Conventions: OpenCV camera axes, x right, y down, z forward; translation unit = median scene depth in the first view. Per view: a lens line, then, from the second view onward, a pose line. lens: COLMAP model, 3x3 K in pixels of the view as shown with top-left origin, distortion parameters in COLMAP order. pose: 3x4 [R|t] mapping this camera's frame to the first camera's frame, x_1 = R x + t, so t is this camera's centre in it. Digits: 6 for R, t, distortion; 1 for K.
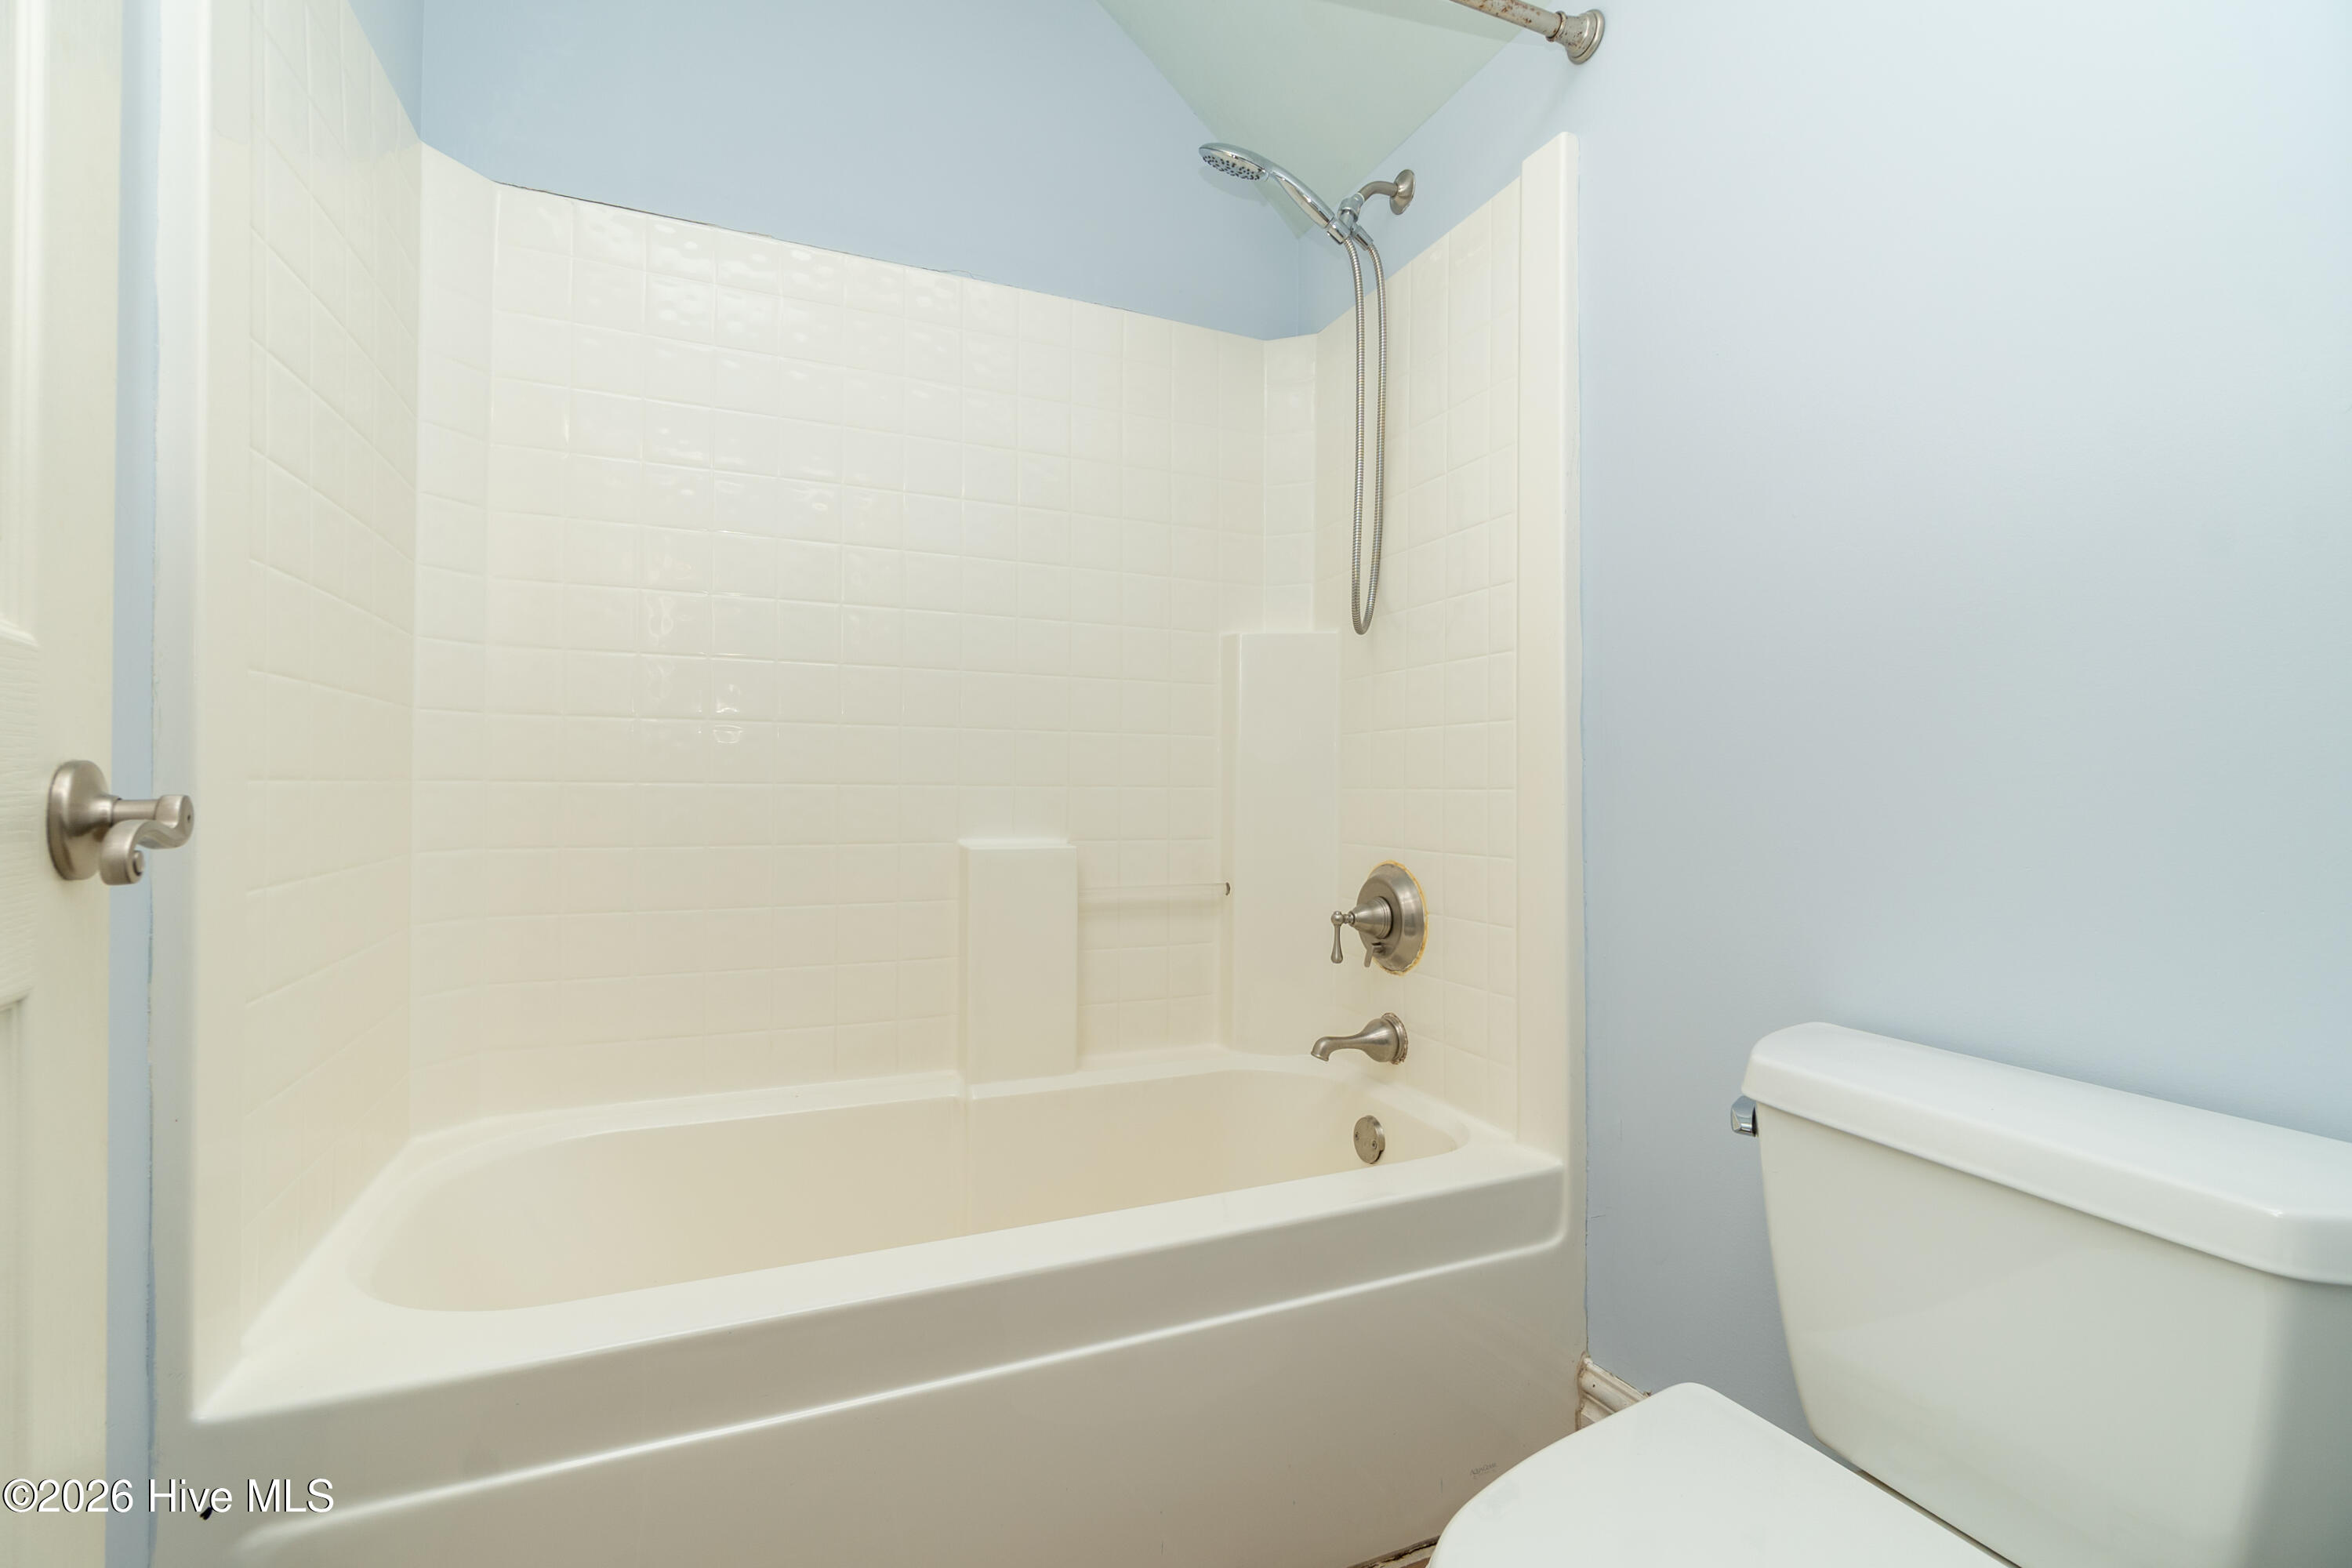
lens RADIAL K [[1025.6, 0, 1169.9], [0, 1025.6, 788.1], [0, 0, 1]] dist [-0.004796, -0.000188]
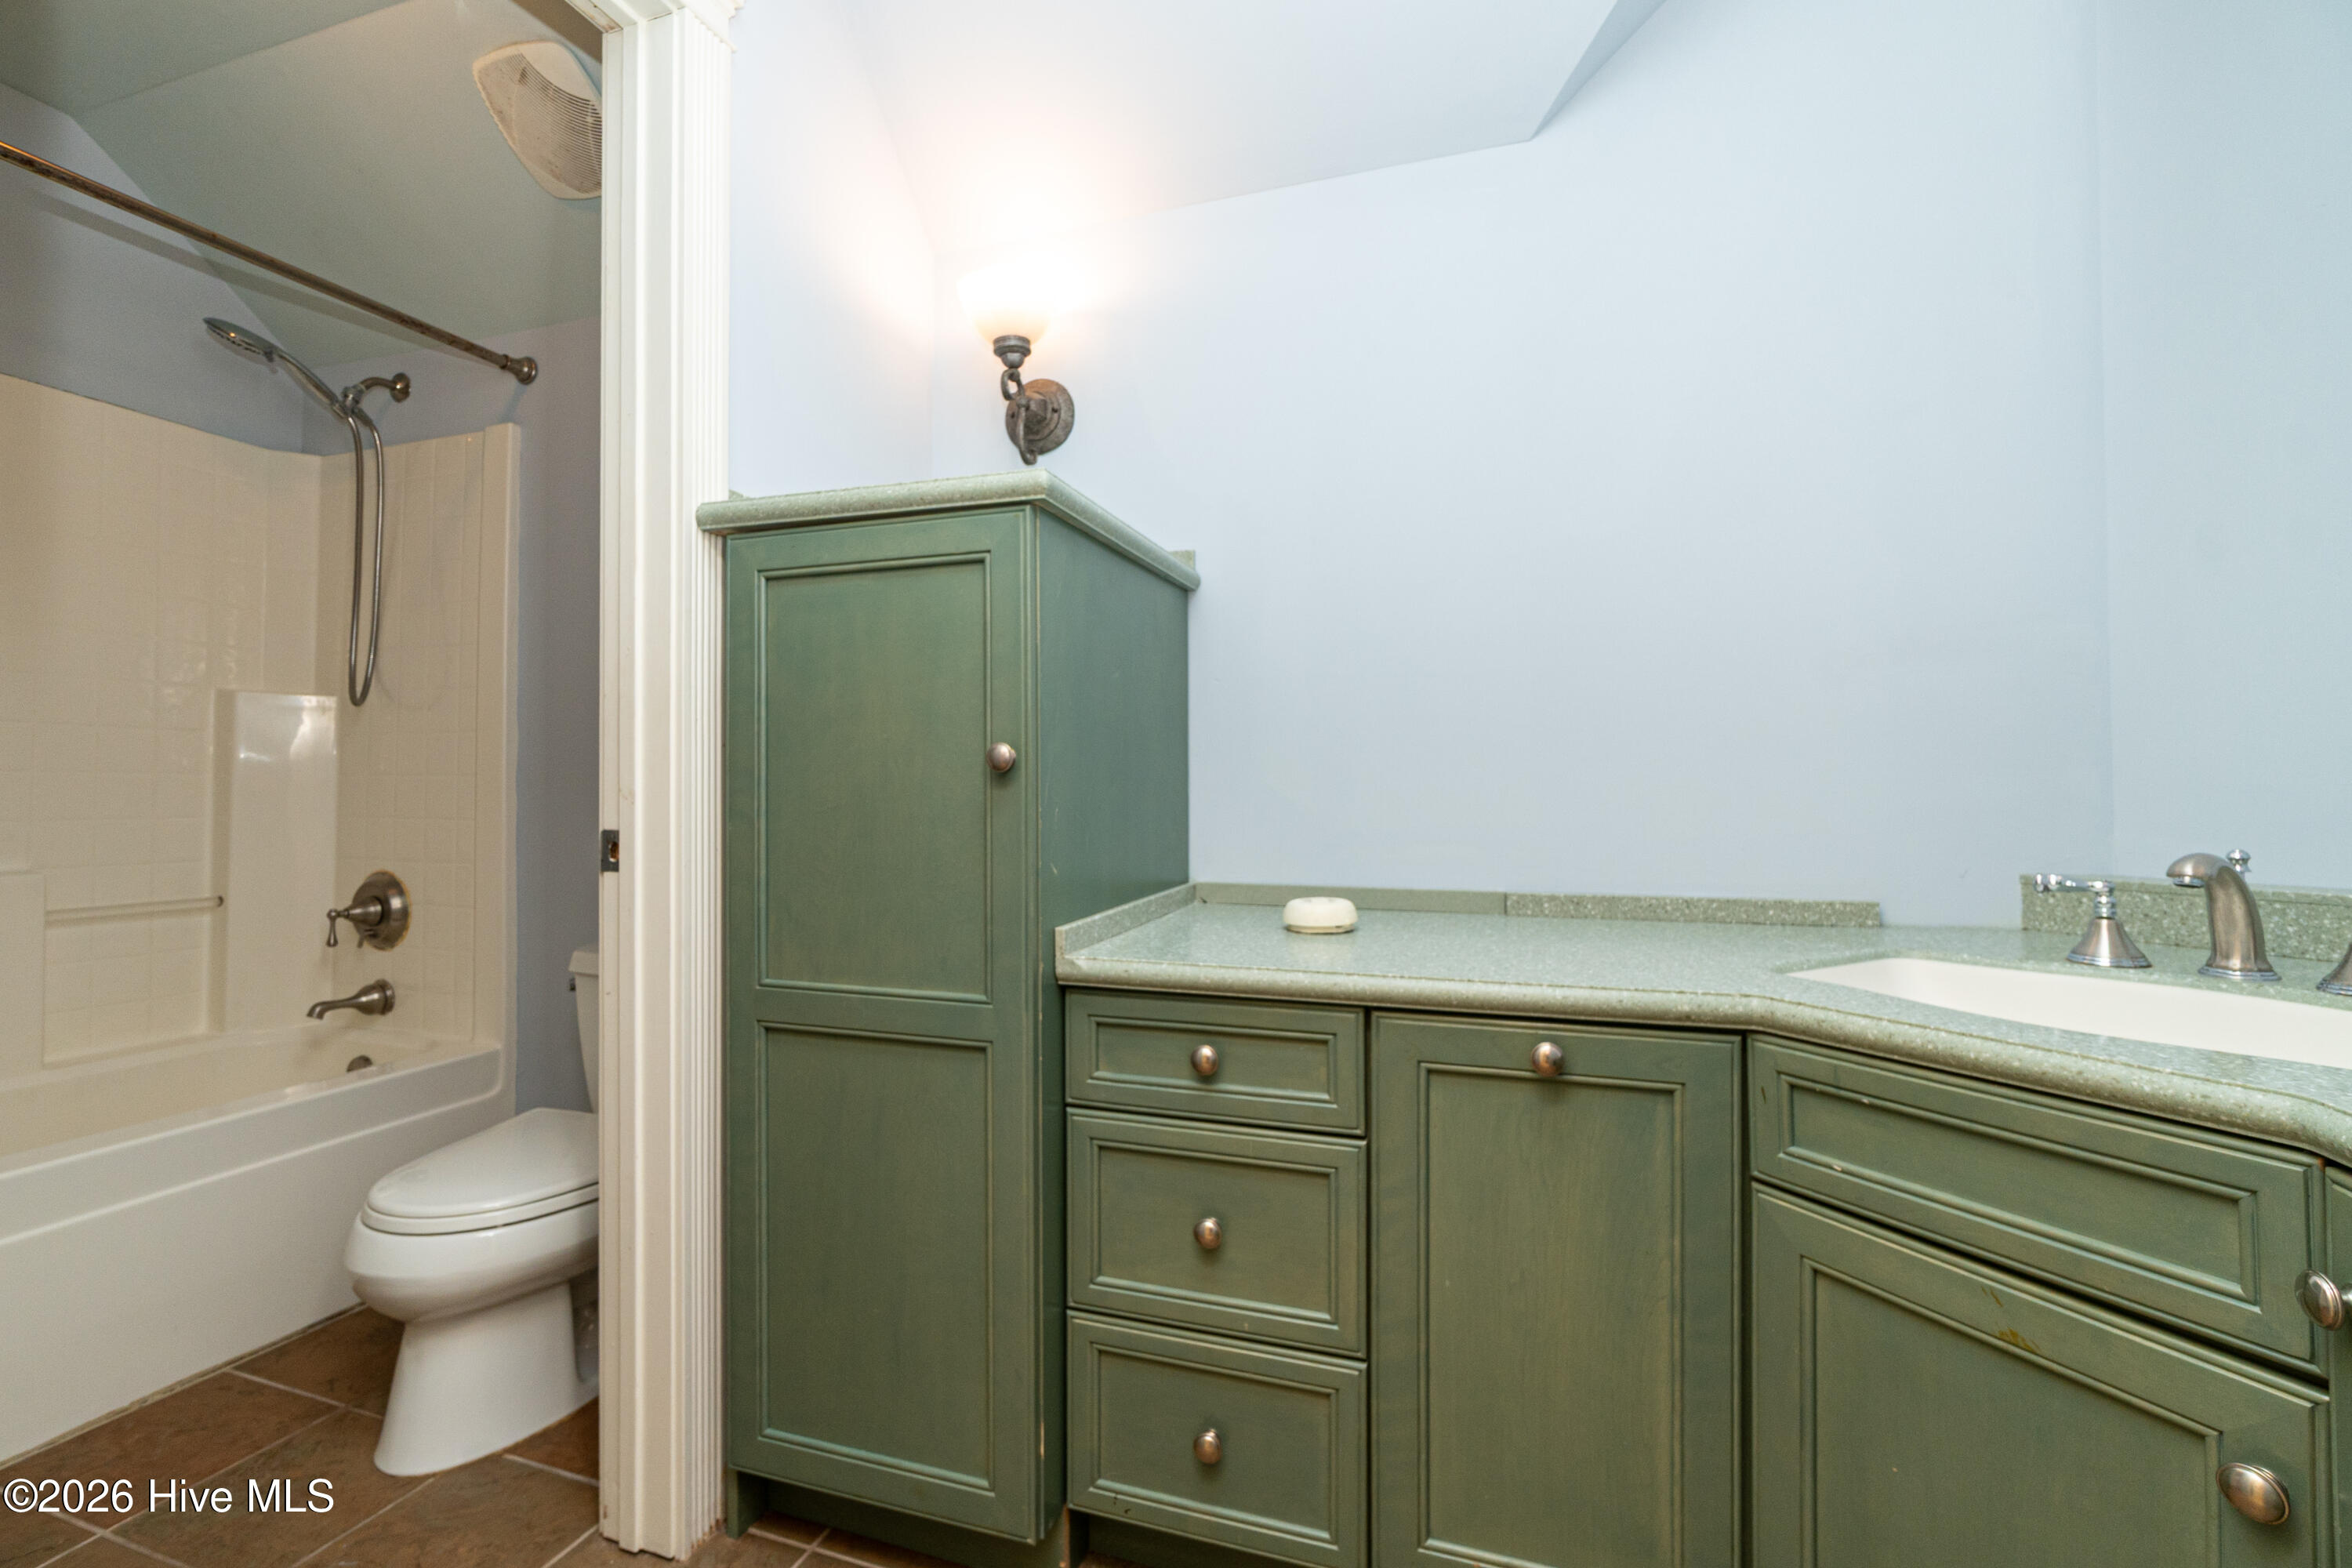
lens RADIAL K [[1025.6, 0, 1155.4], [0, 1025.6, 782.1], [0, 0, 1]] dist [-0.004796, -0.000188]
pose [[0.671049, 0.011971, 0.741316, -0.109705], [-0.002832, 0.999904, -0.013584, -0.032231], [-0.741408, 0.007016, 0.671018, -0.706545]]
